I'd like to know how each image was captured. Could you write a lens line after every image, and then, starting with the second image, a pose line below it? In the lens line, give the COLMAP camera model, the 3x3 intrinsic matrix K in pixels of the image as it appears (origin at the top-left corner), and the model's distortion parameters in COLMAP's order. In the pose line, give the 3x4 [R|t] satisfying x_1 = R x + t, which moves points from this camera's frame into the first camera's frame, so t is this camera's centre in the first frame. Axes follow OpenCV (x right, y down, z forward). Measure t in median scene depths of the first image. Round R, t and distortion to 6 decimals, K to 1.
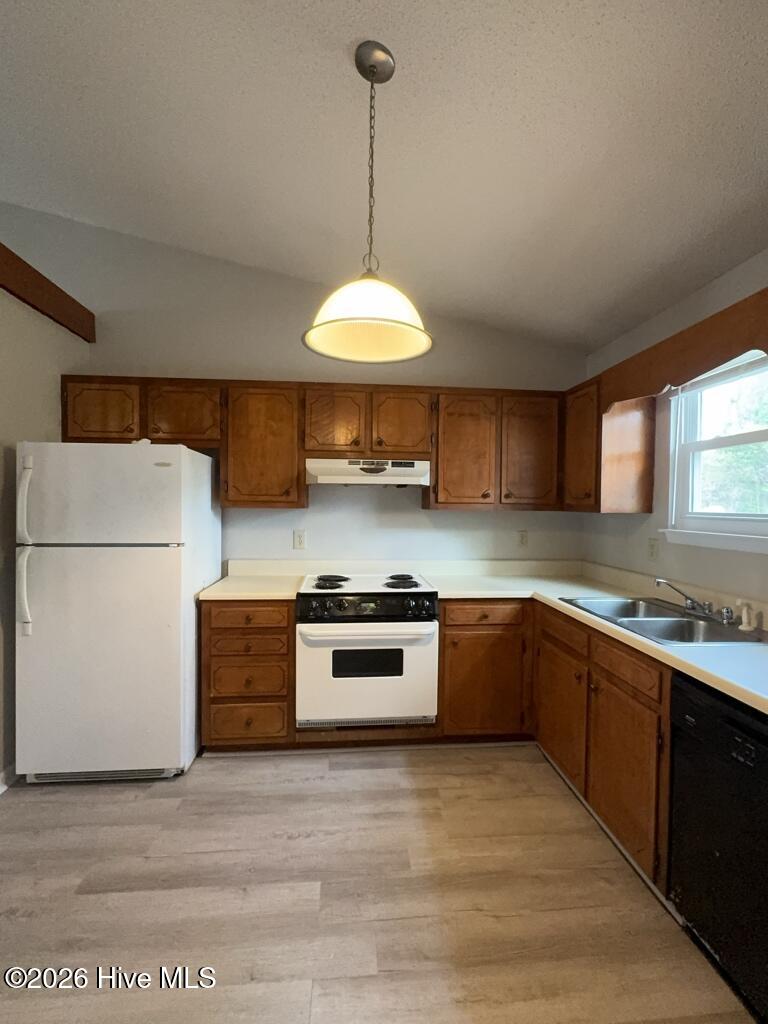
lens RADIAL K [[466.3, 0, 384.0], [0, 466.3, 512.0], [0, 0, 1]] dist [-0.000043, -0.000435]
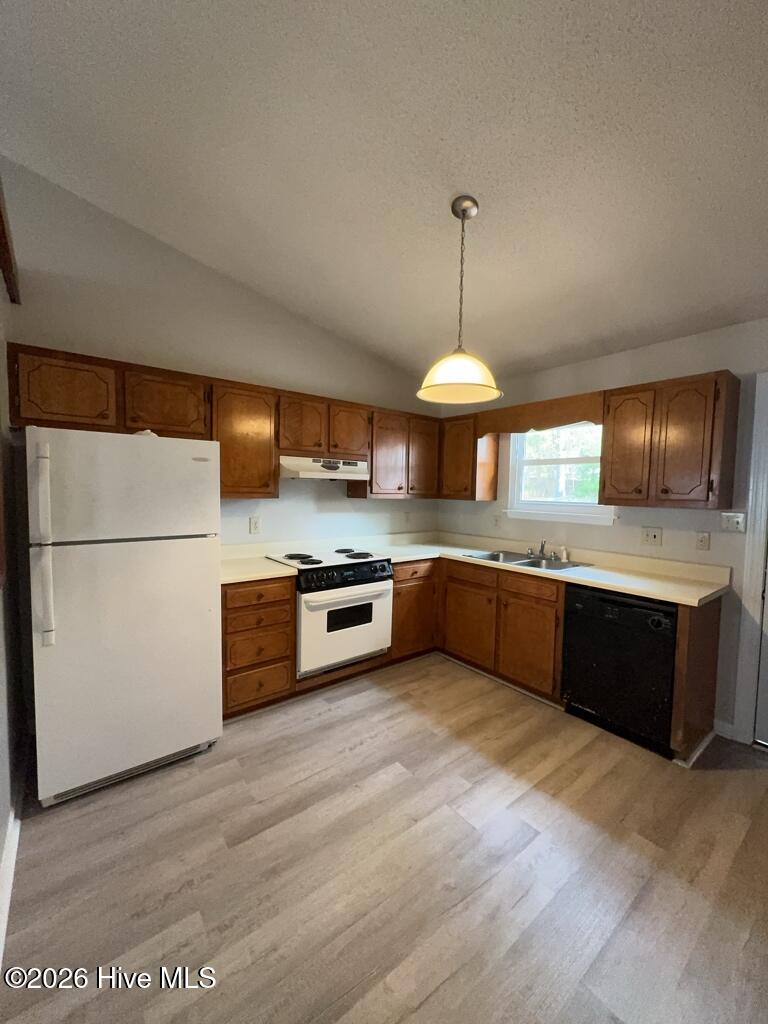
lens RADIAL K [[407.6, 0, 384.9], [0, 407.6, 509.7], [0, 0, 1]] dist [-0.001345, 0.000356]
pose [[0.834521, -0.021833, 0.550543, -0.581997], [-0.001401, 0.999127, 0.041746, -0.025372], [-0.550974, -0.035609, 0.833762, 0.001739]]
